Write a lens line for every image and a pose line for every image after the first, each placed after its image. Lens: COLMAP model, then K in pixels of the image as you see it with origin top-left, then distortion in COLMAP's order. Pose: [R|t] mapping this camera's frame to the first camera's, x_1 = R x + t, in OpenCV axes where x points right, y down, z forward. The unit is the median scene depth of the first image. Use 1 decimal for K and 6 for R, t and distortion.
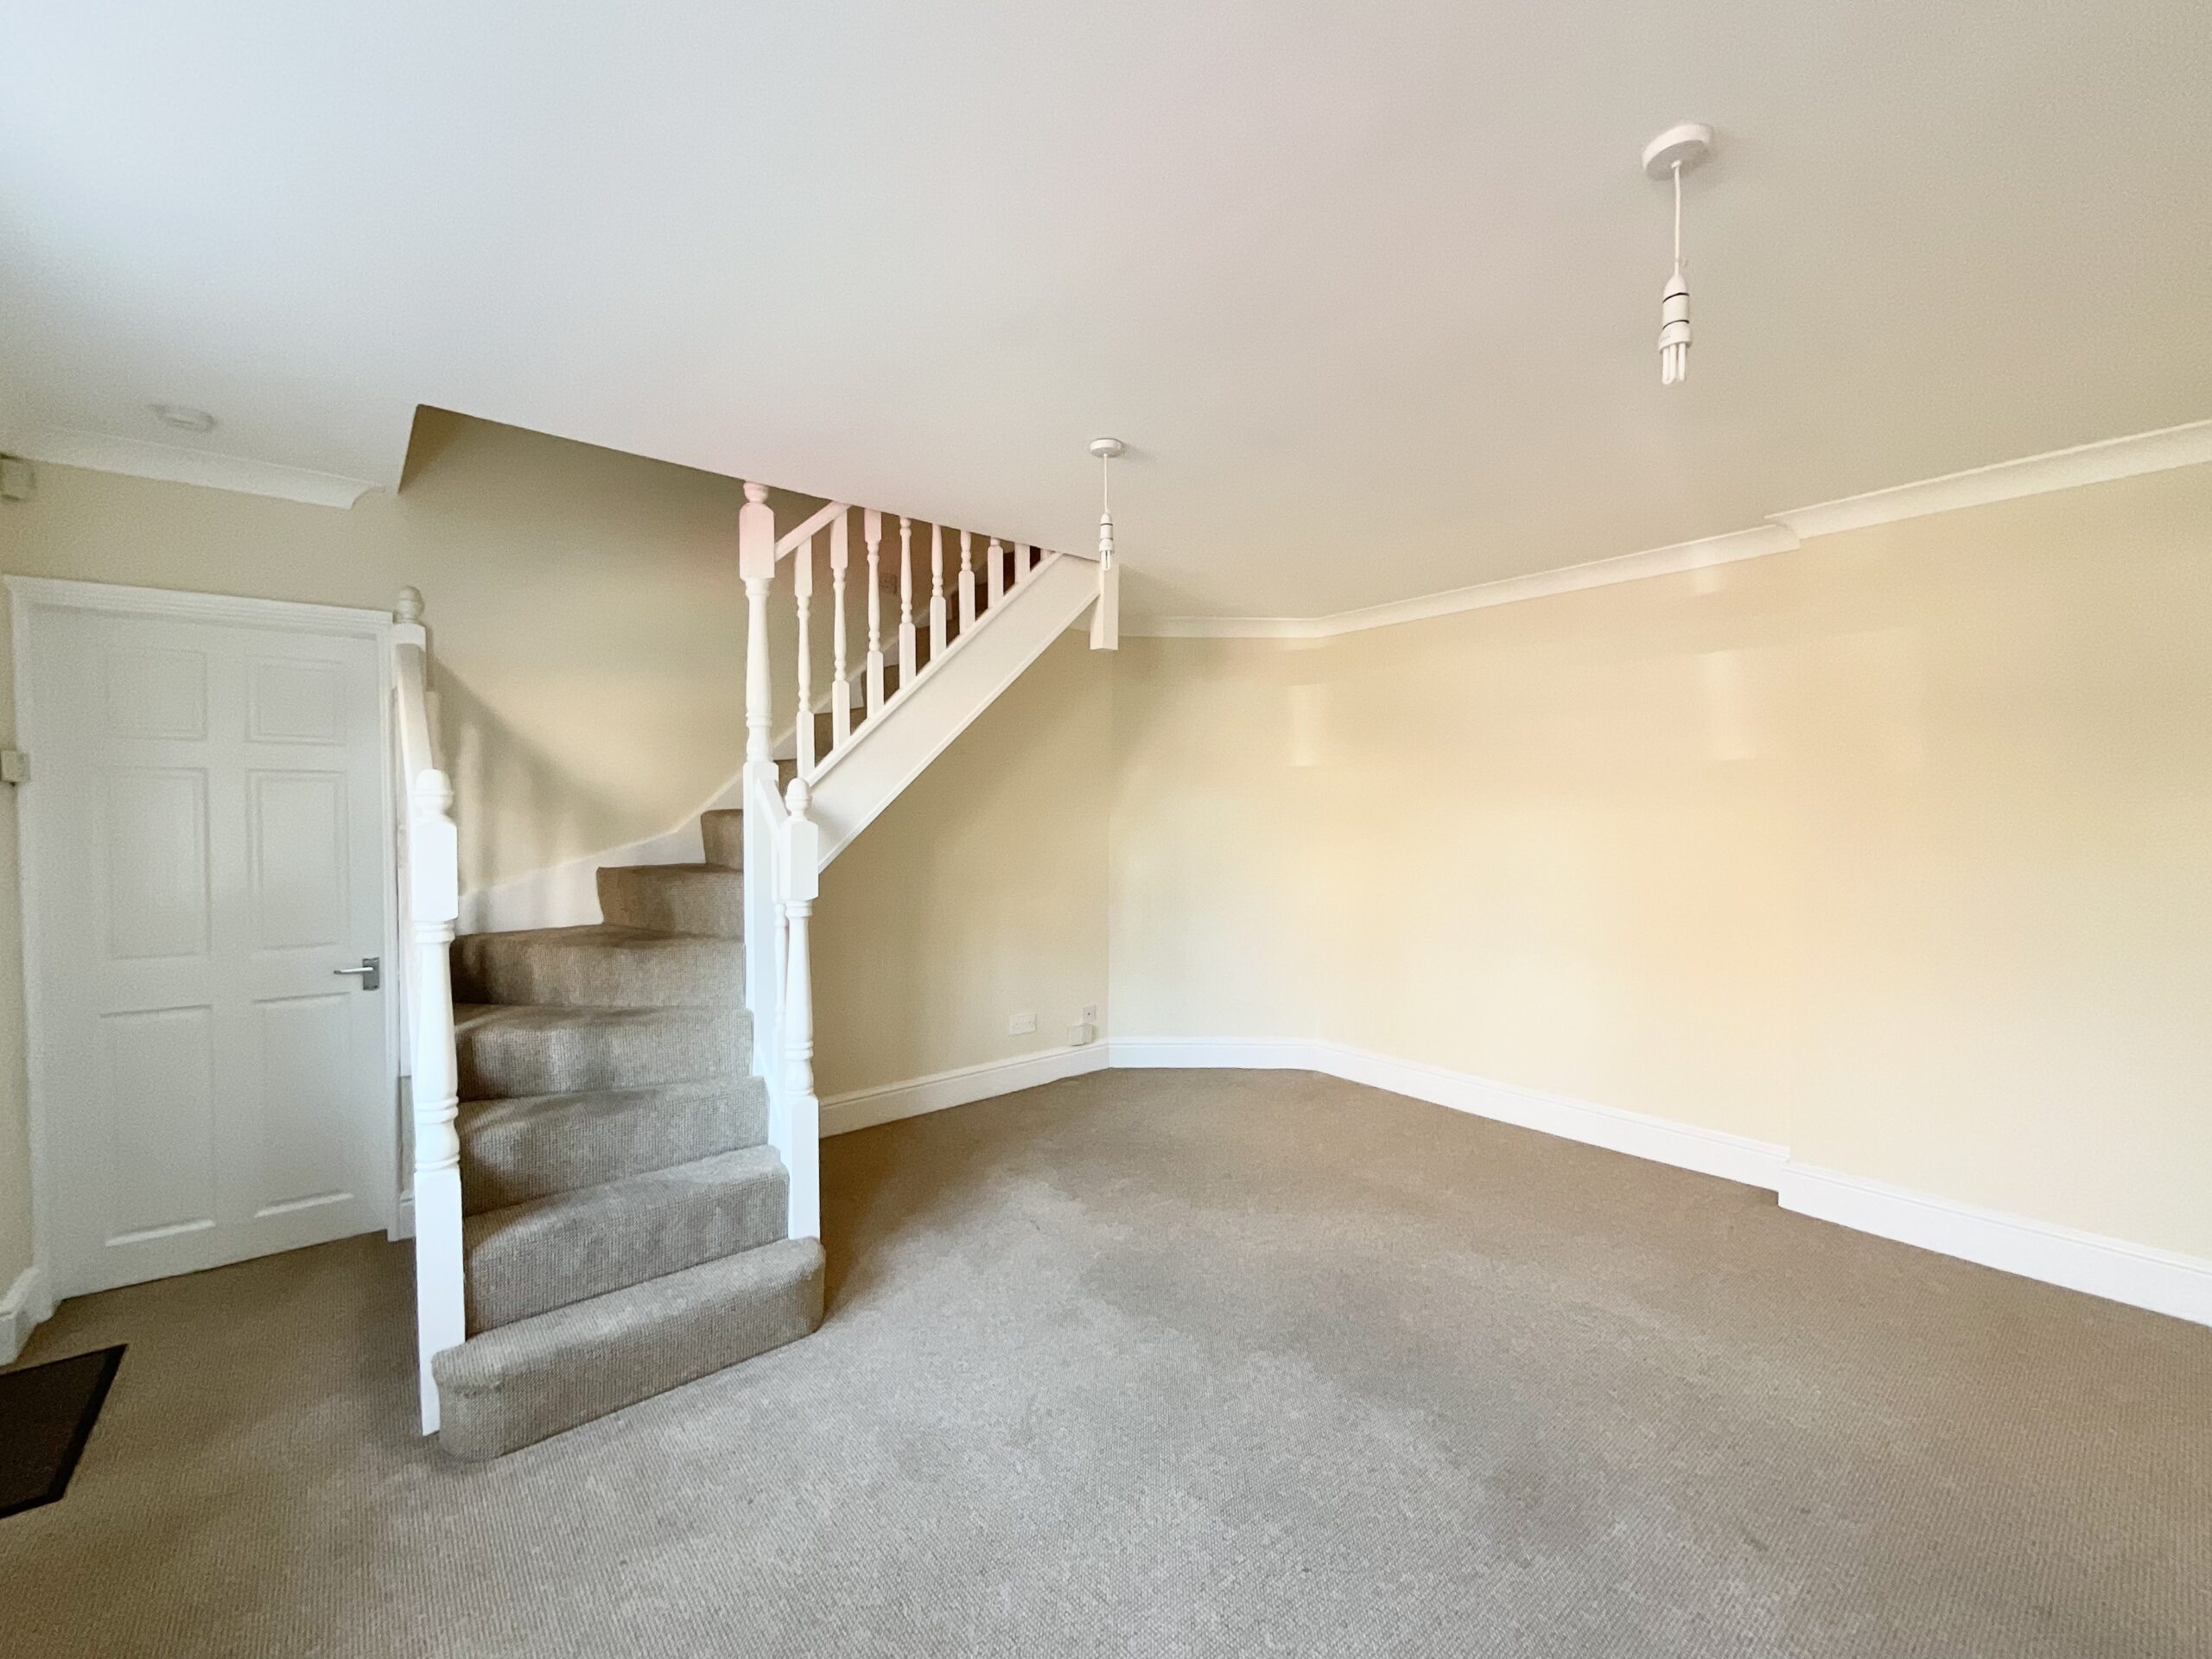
lens RADIAL K [[900.9, 0, 1101.5], [0, 900.9, 832.7], [0, 0, 1]] dist [-0.002178, 0.001413]
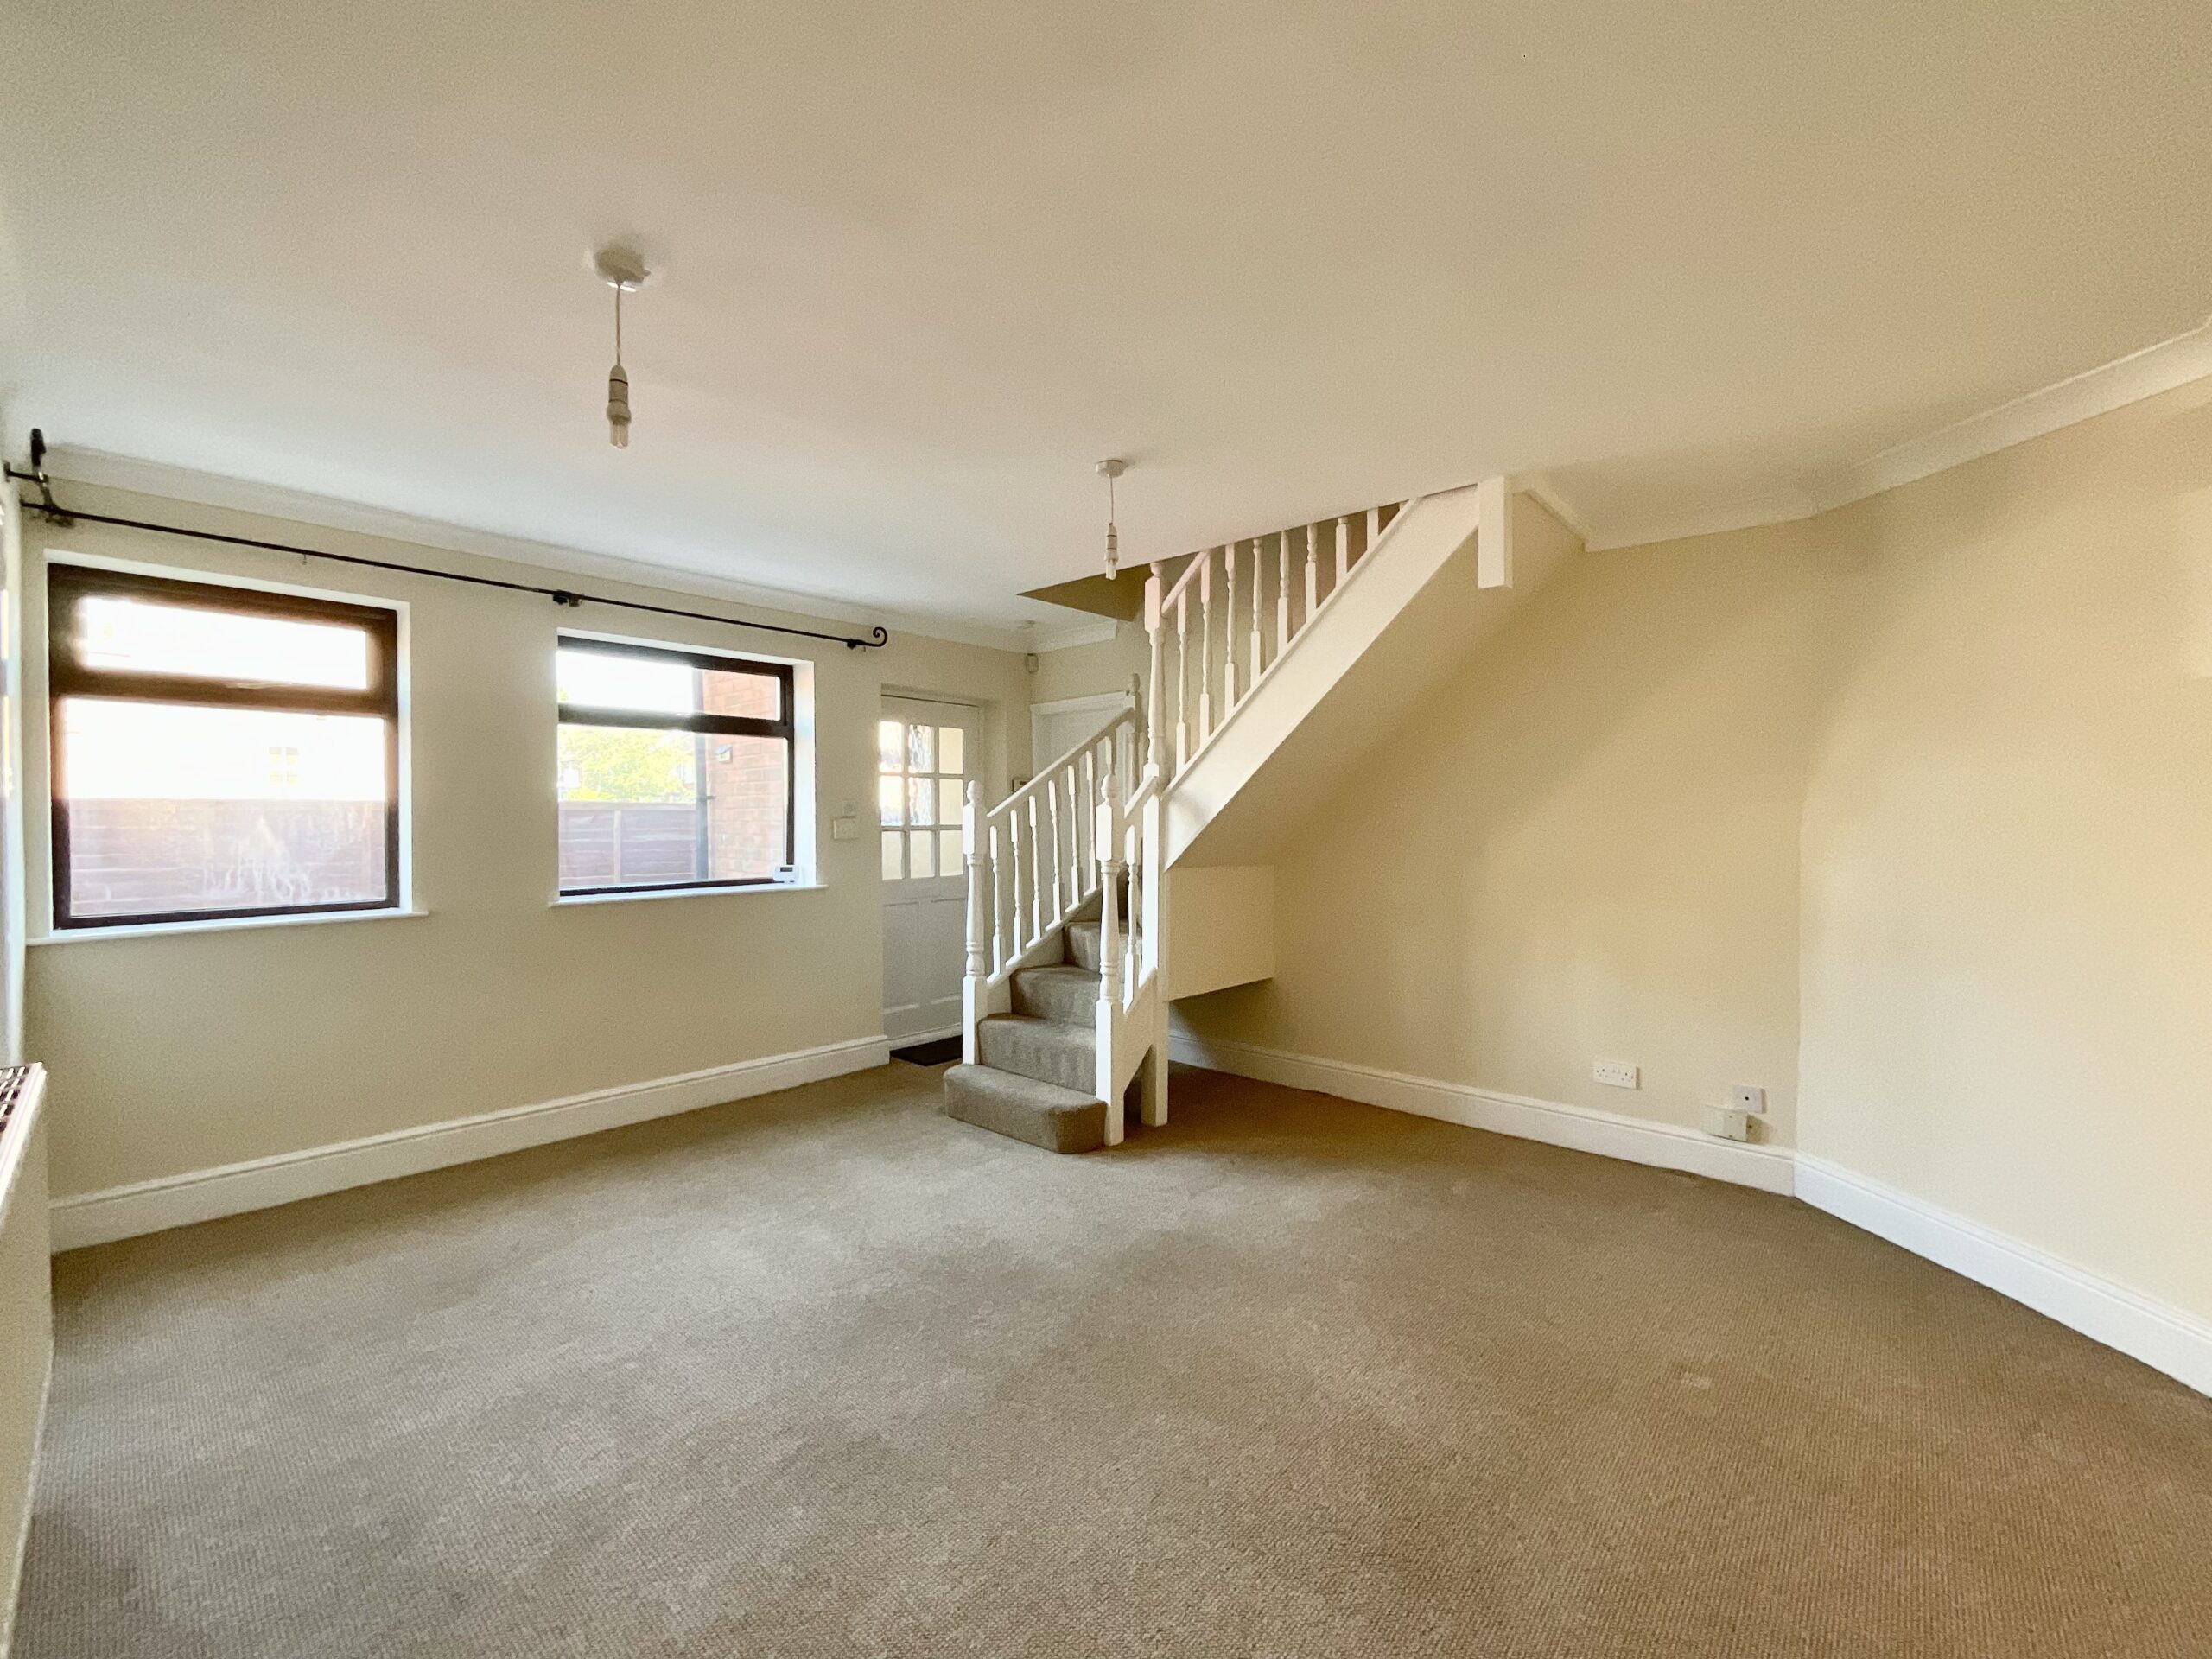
lens RADIAL K [[900.9, 0, 1103.1], [0, 900.9, 826.7], [0, 0, 1]] dist [-0.002178, 0.001413]
pose [[0.144095, 0.005463, -0.989549, 0.925717], [-0.022990, 0.999733, 0.002172, 0.016797], [0.989297, 0.022437, 0.144182, 0.690335]]
